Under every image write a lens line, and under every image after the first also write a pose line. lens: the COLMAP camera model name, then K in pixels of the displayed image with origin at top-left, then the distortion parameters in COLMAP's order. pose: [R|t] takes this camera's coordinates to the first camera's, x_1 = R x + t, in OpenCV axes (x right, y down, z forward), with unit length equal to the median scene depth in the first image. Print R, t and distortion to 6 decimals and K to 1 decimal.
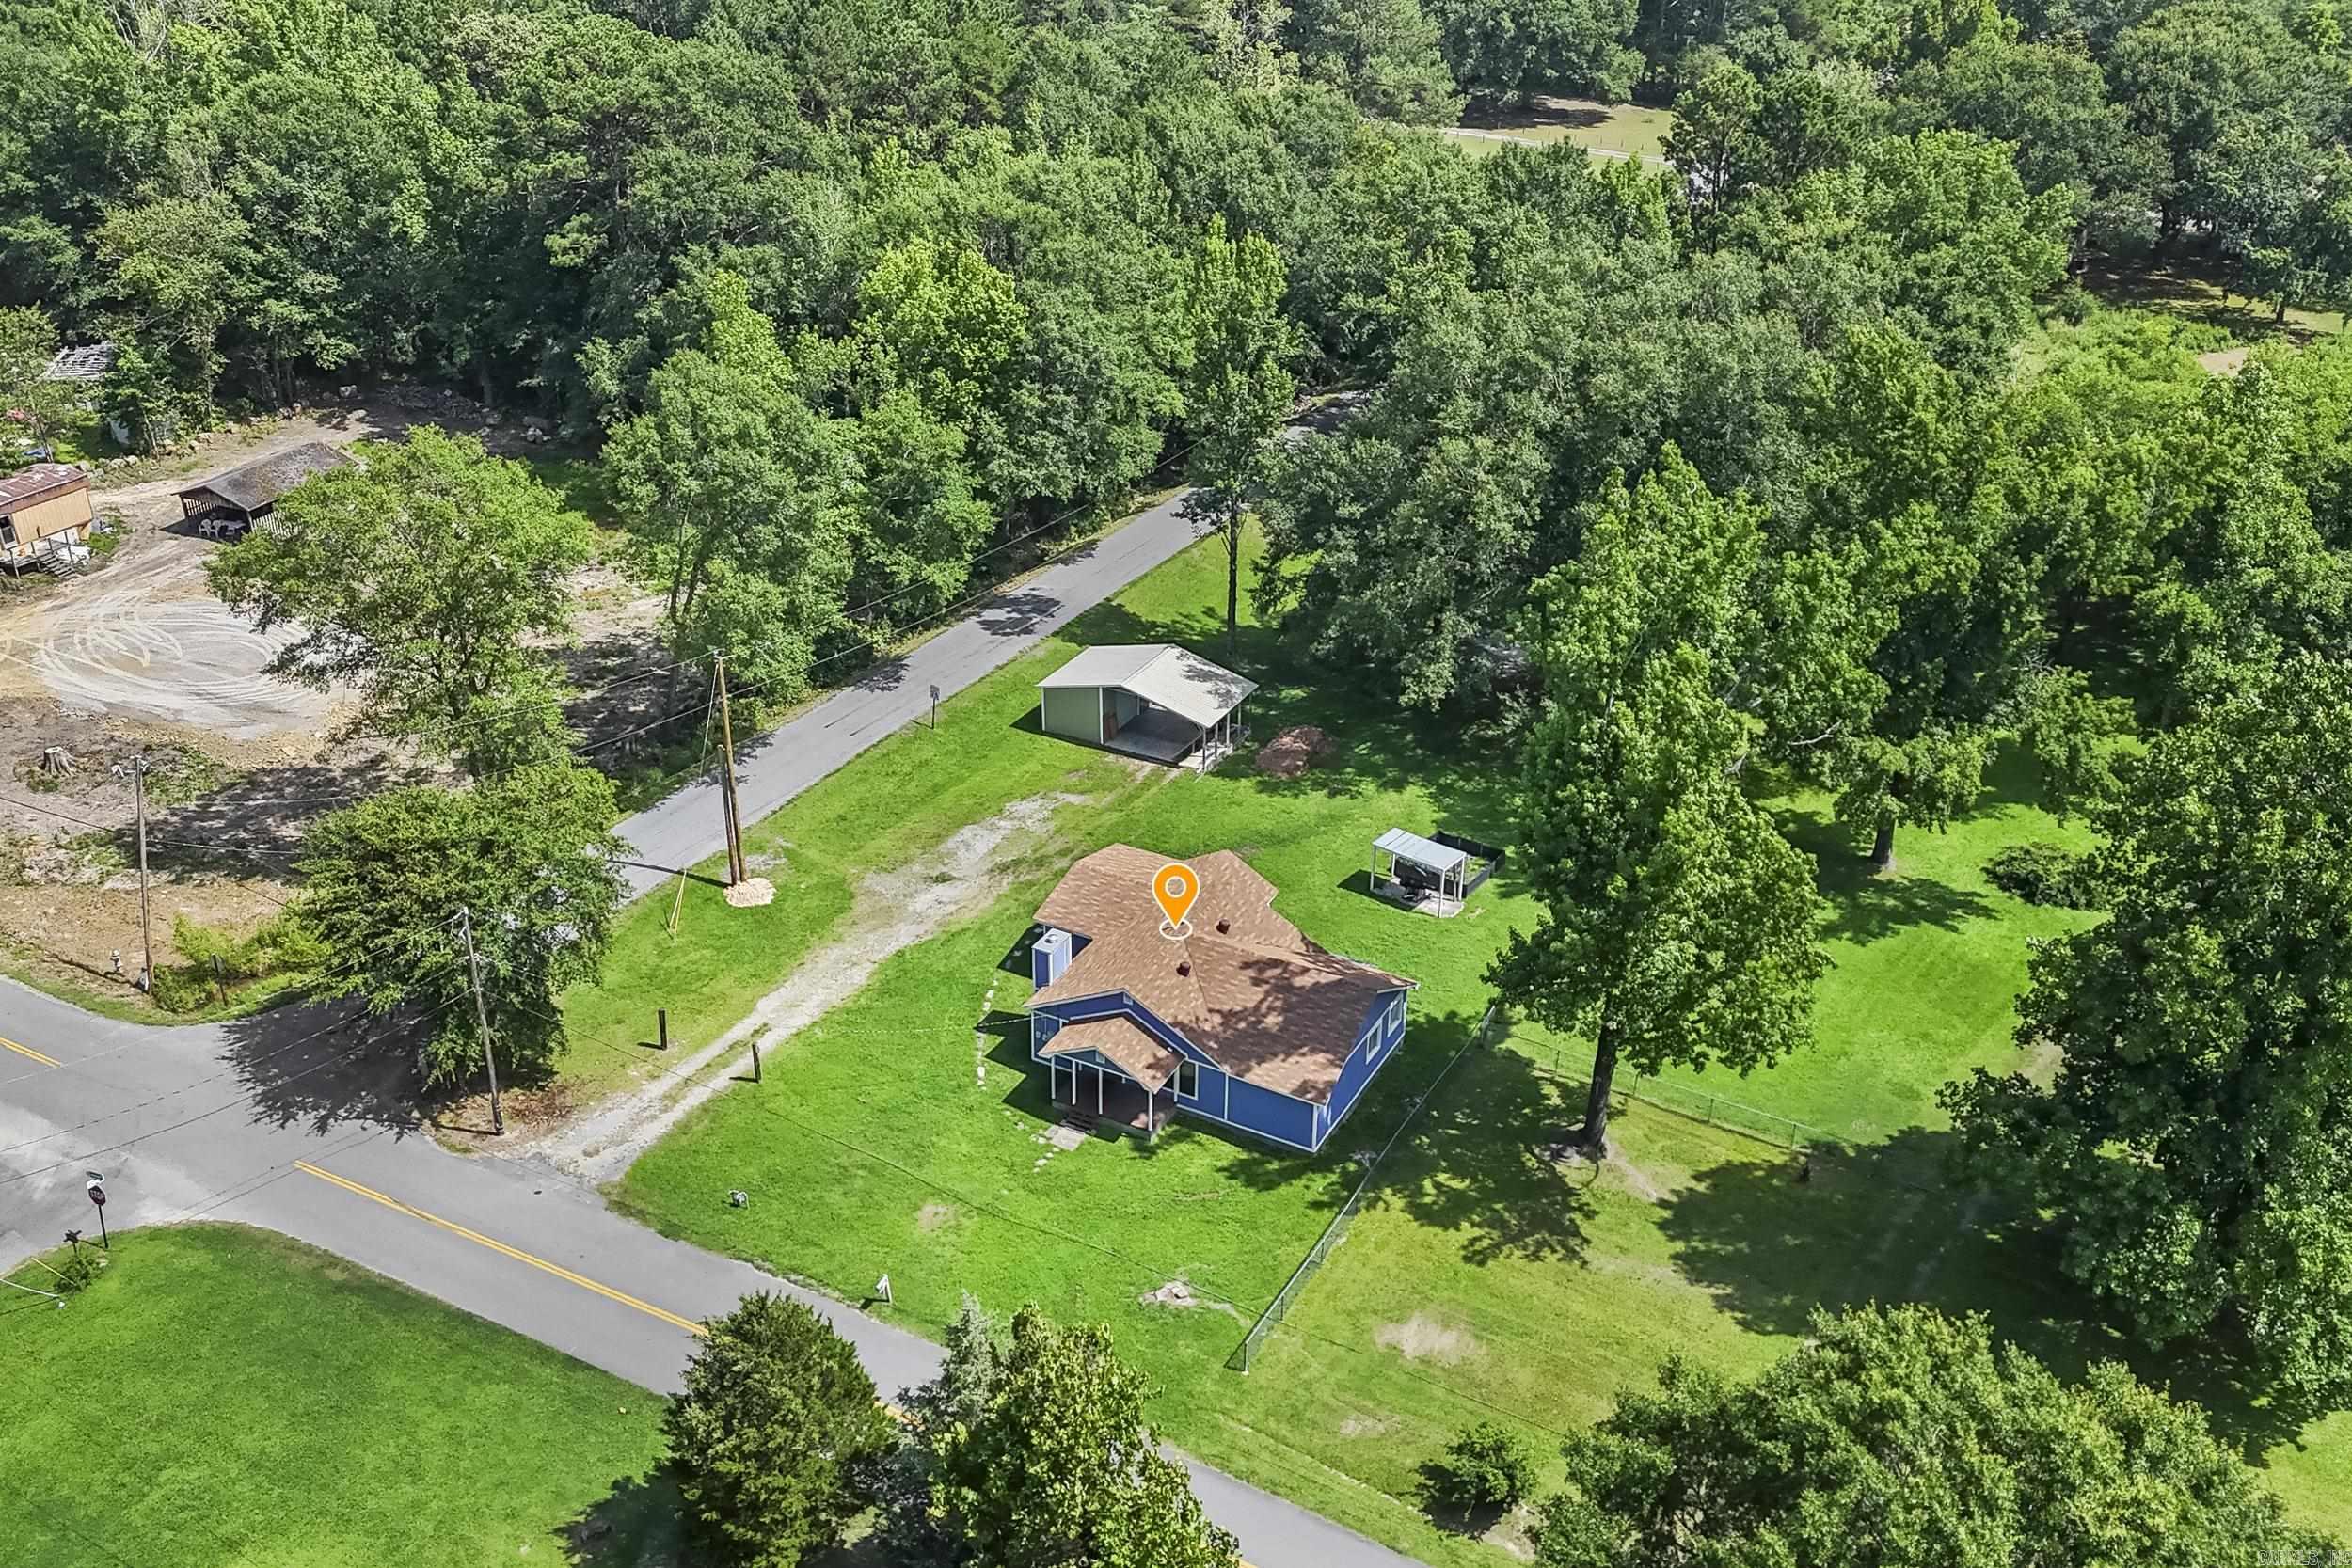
lens RADIAL K [[1992.9, 0, 1185.8], [0, 1992.9, 744.6], [0, 0, 1]] dist [0.060521, -0.002371]
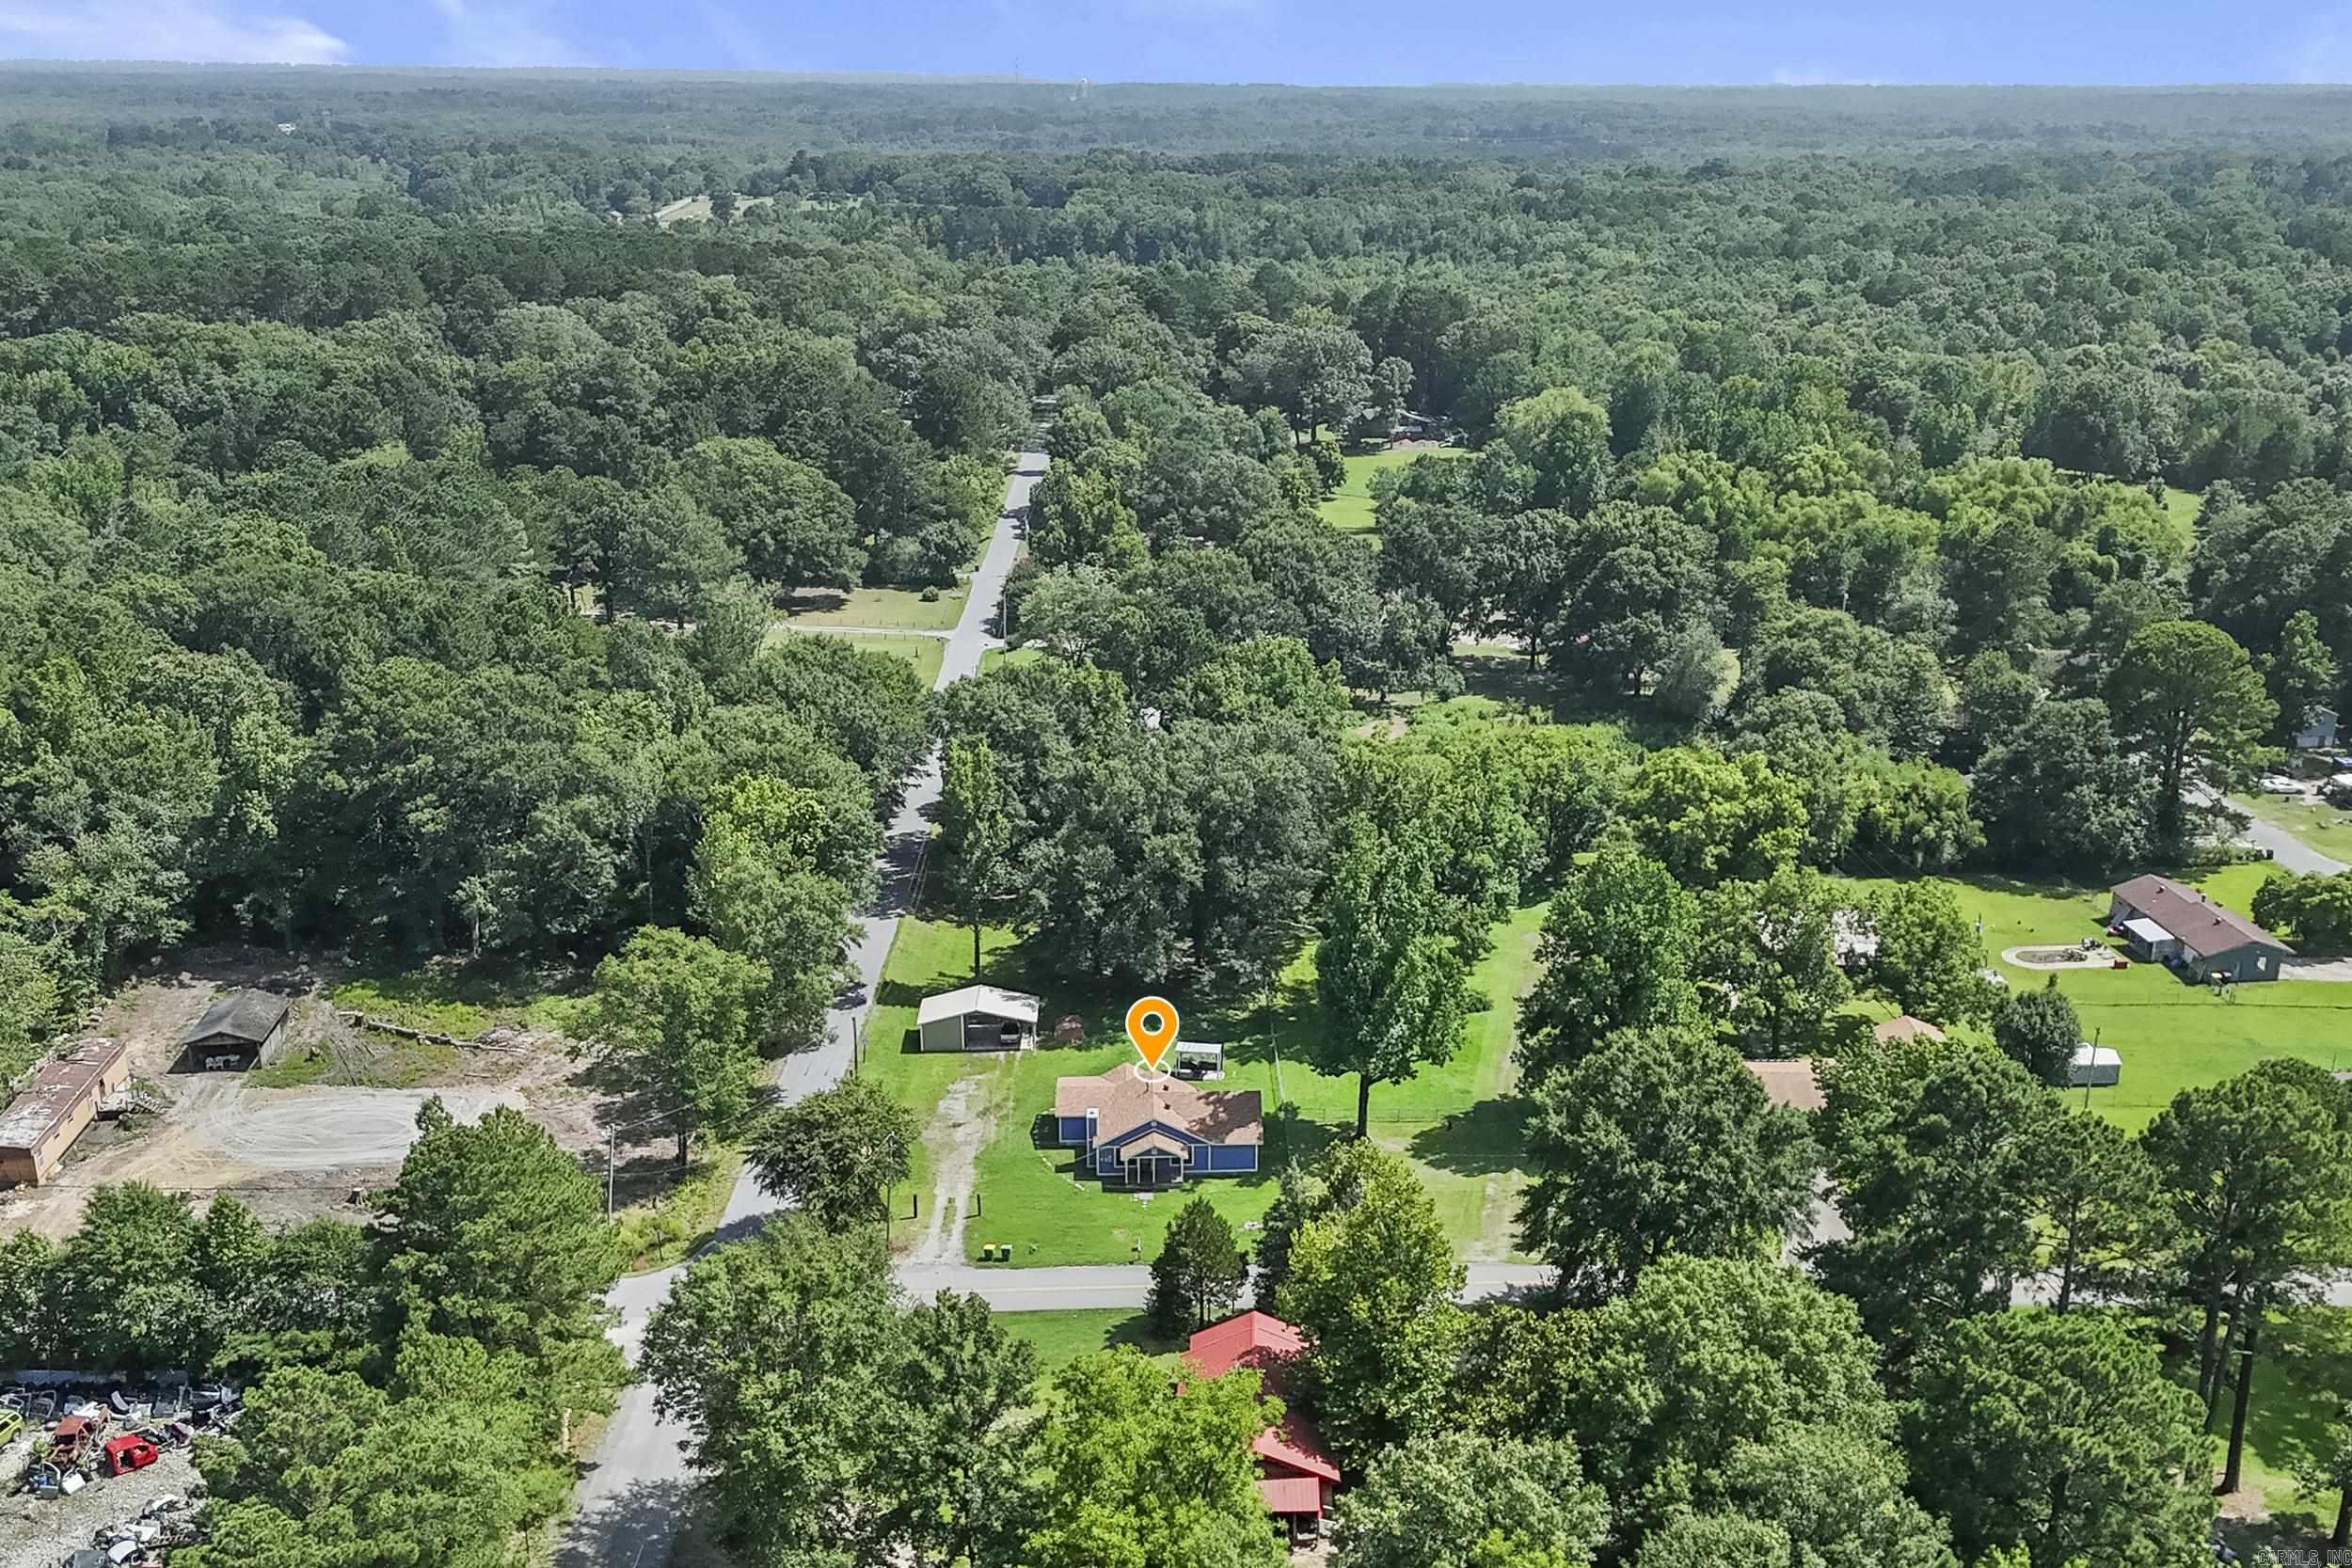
lens RADIAL K [[1992.9, 0, 1185.8], [0, 1992.9, 744.6], [0, 0, 1]] dist [0.060521, -0.002371]
pose [[0.888135, -0.141163, 0.437366, -0.560544], [0.227241, 0.962071, -0.150930, 0.048460], [-0.399472, 0.233434, 0.886527, -0.613584]]
